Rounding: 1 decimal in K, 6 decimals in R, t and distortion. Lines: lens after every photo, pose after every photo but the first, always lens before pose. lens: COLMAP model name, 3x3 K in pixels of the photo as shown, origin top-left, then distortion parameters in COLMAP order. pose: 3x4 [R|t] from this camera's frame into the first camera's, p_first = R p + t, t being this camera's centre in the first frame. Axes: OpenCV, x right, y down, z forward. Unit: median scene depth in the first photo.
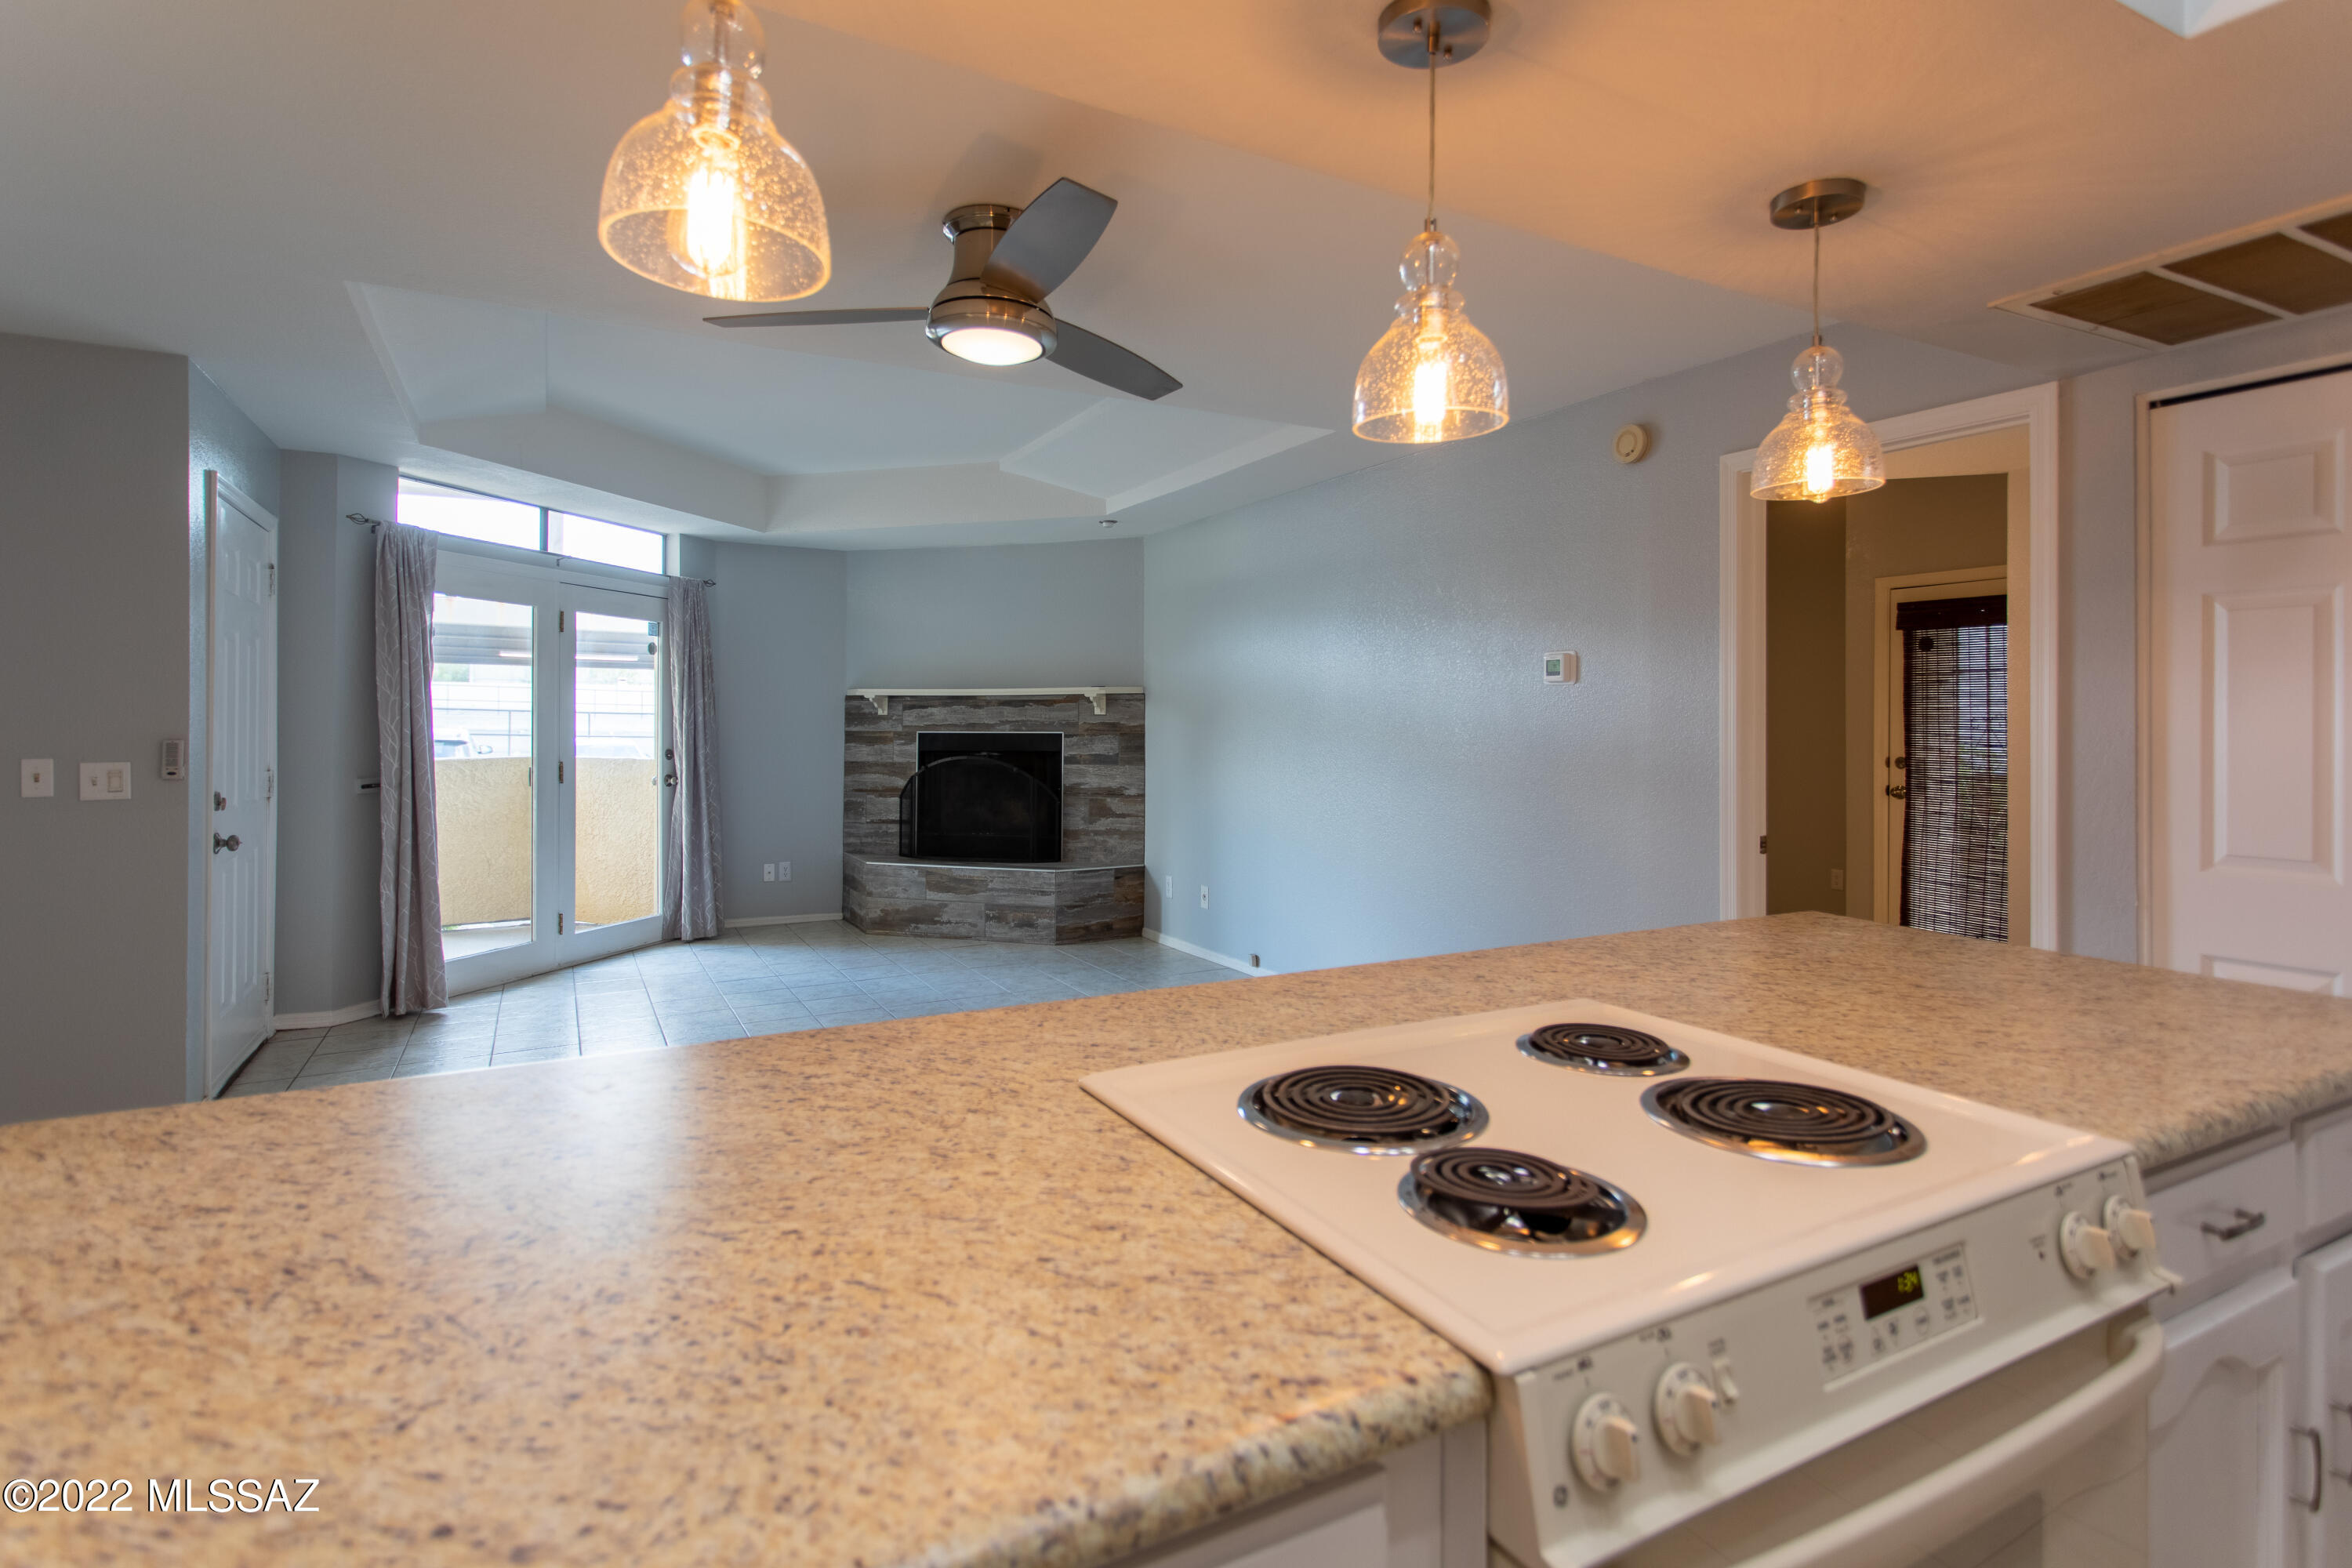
lens RADIAL K [[1143.9, 0, 1184.6], [0, 1143.9, 733.3], [0, 0, 1]] dist [0.004100, -0.001304]
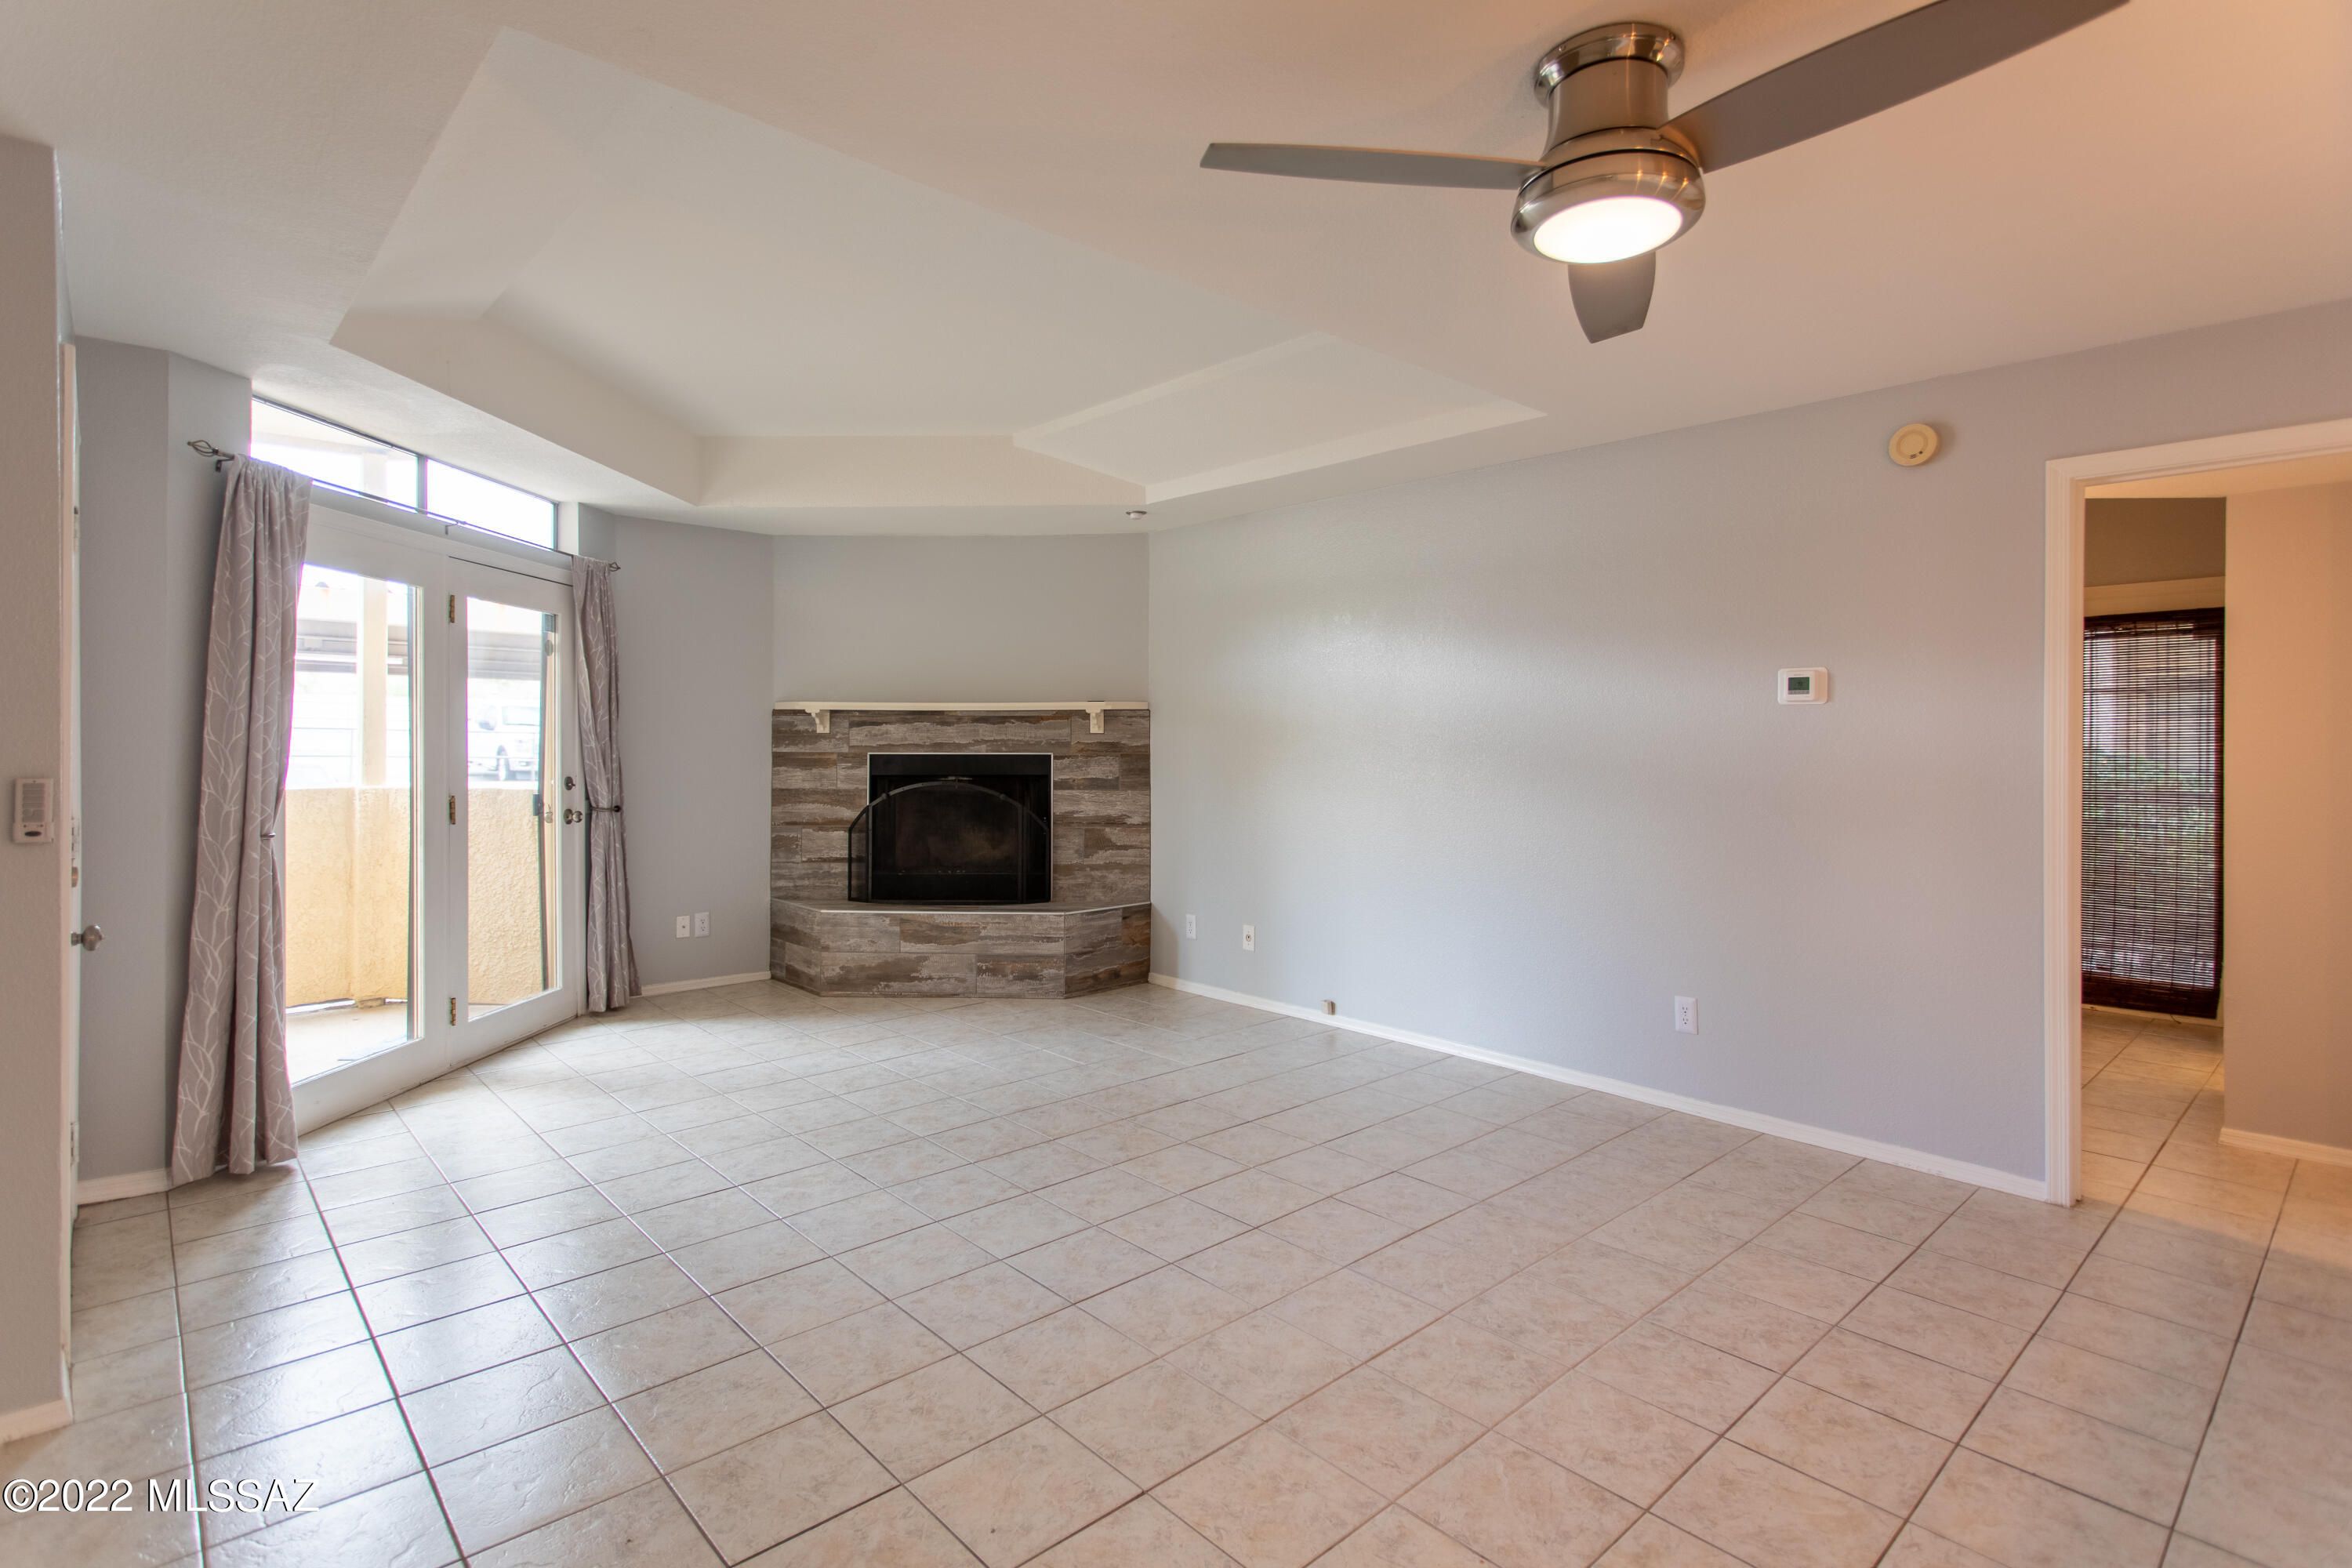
lens RADIAL K [[1143.9, 0, 1185.4], [0, 1143.9, 759.6], [0, 0, 1]] dist [0.004100, -0.001304]
pose [[0.970011, -0.003764, 0.243032, -0.228234], [0.001237, 0.999944, 0.010548, -0.005345], [-0.243058, -0.009931, 0.969961, 0.134750]]
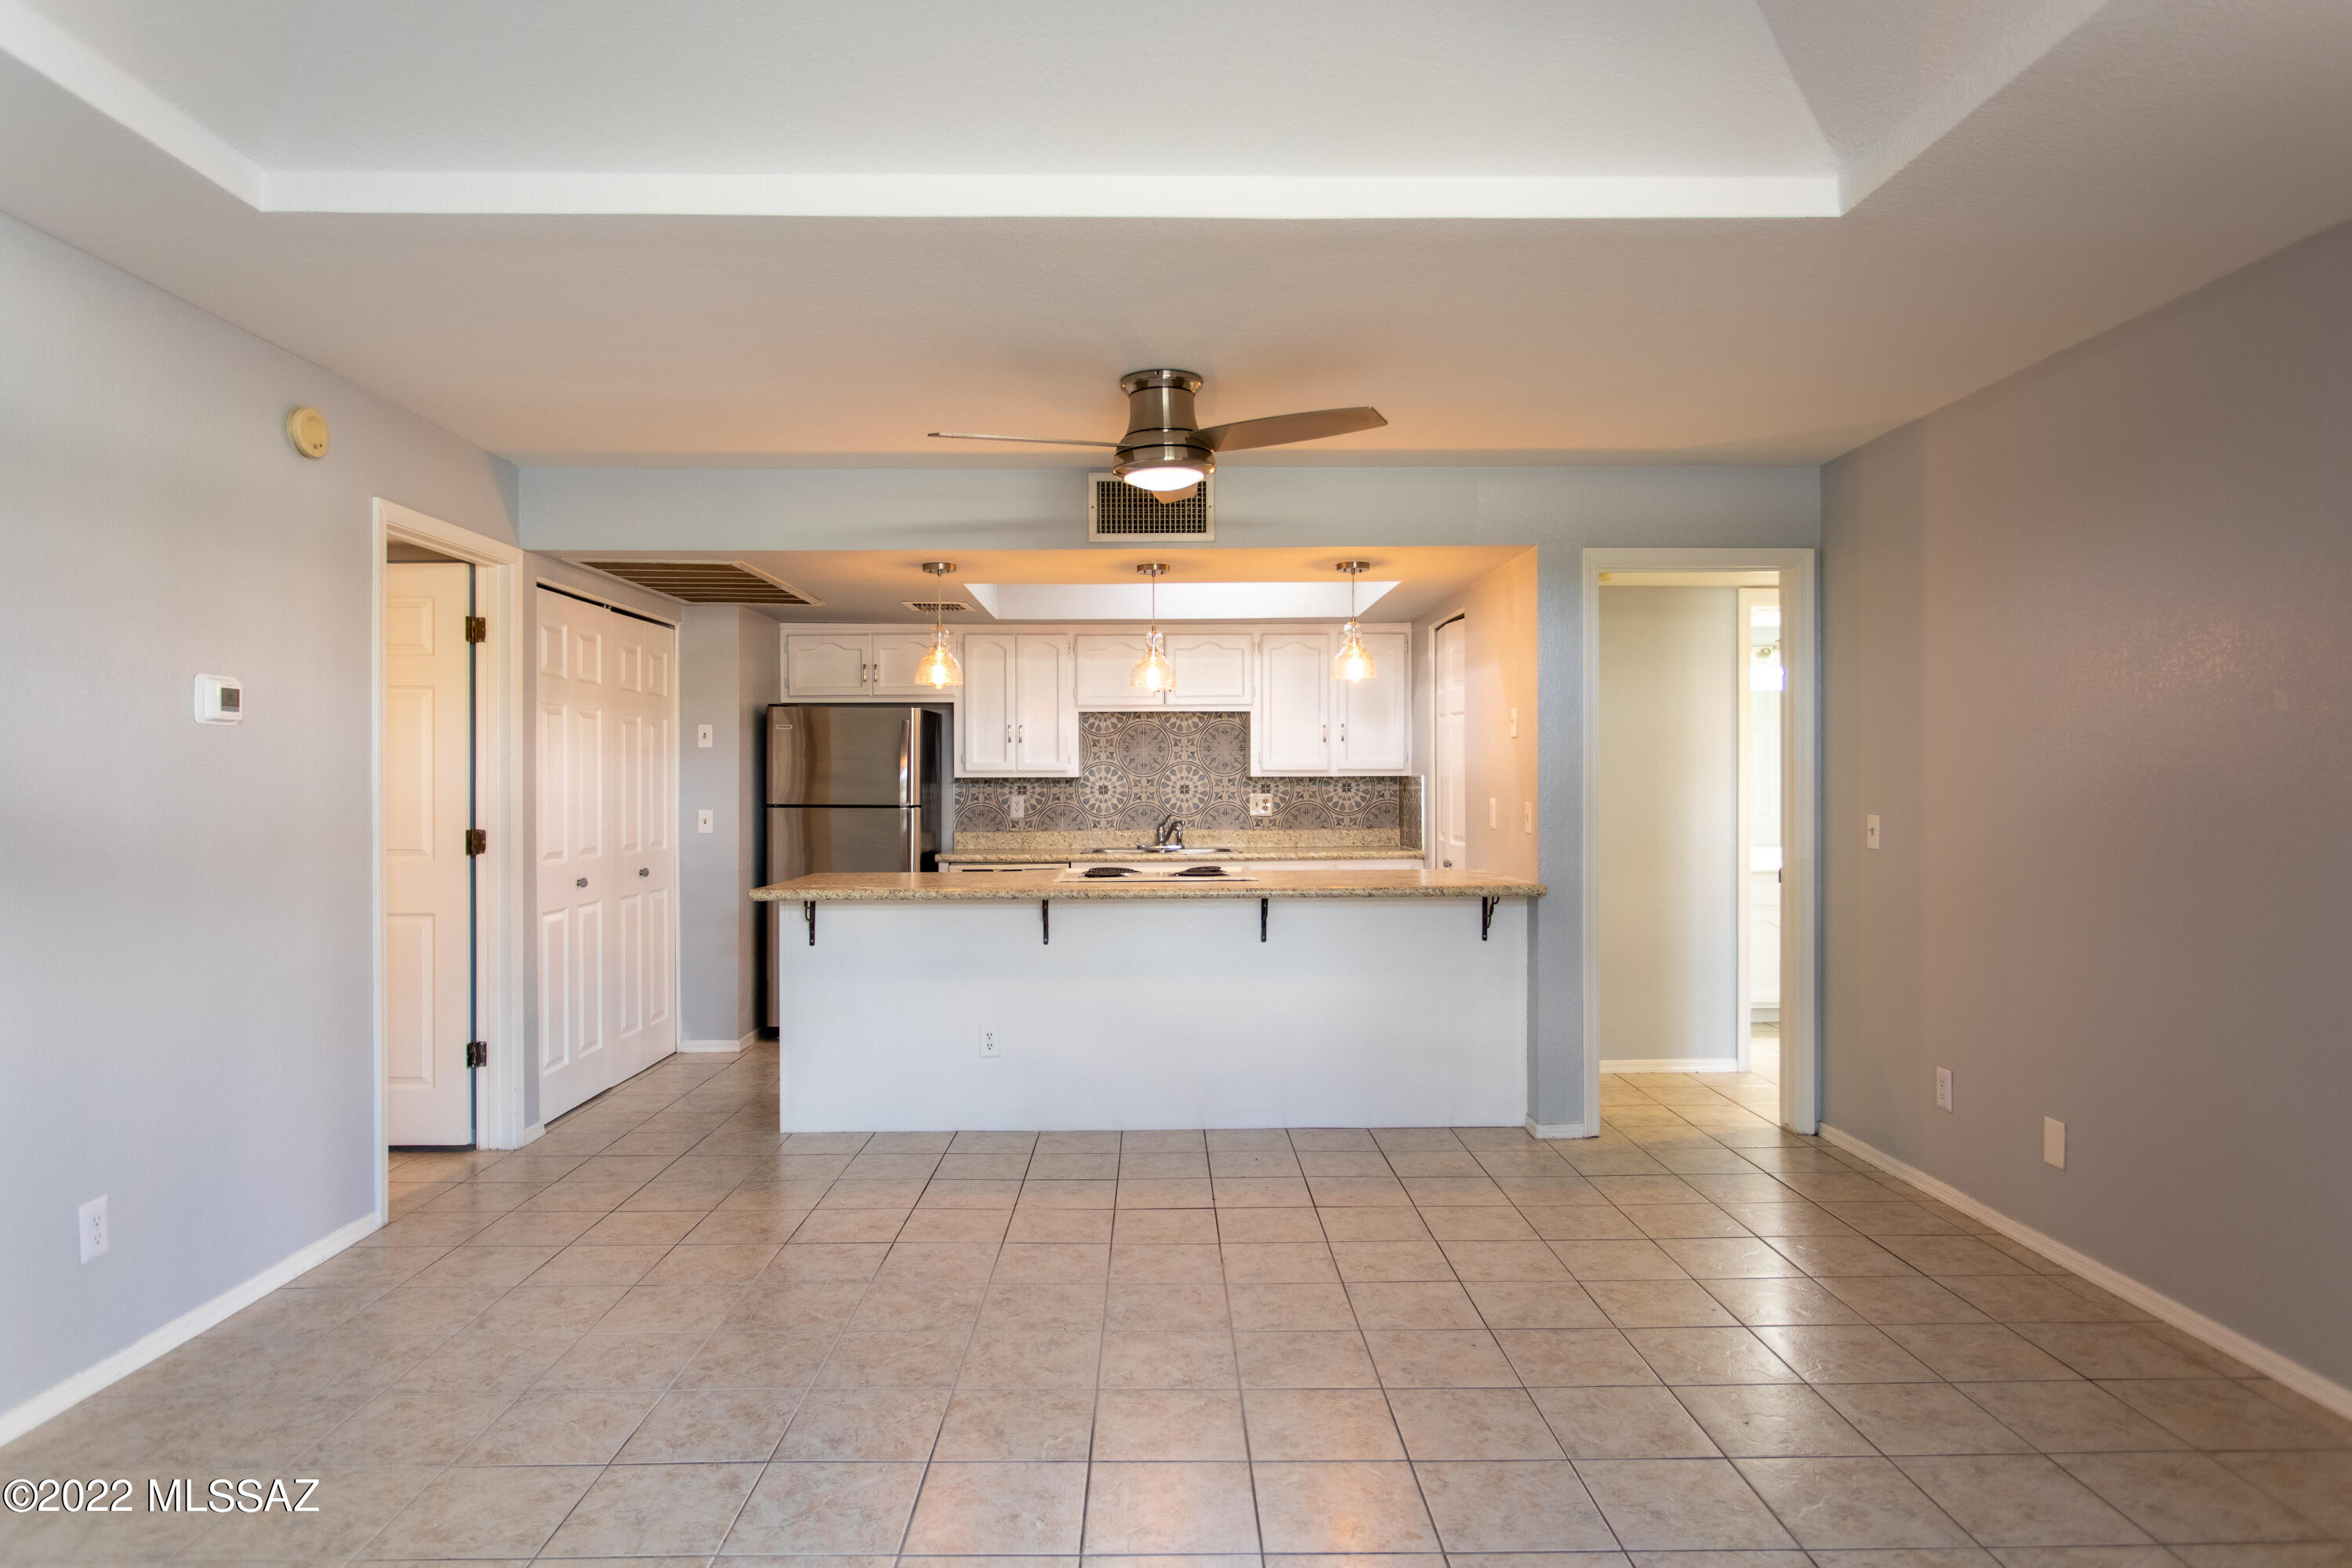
lens RADIAL K [[1371.8, 0, 1153.4], [0, 1371.8, 775.5], [0, 0, 1]] dist [0.001820, -0.000295]
pose [[-0.881705, -0.001224, 0.471799, -0.325344], [0.003247, 0.999957, 0.008662, -0.010948], [-0.471789, 0.009169, -0.881664, 0.849574]]
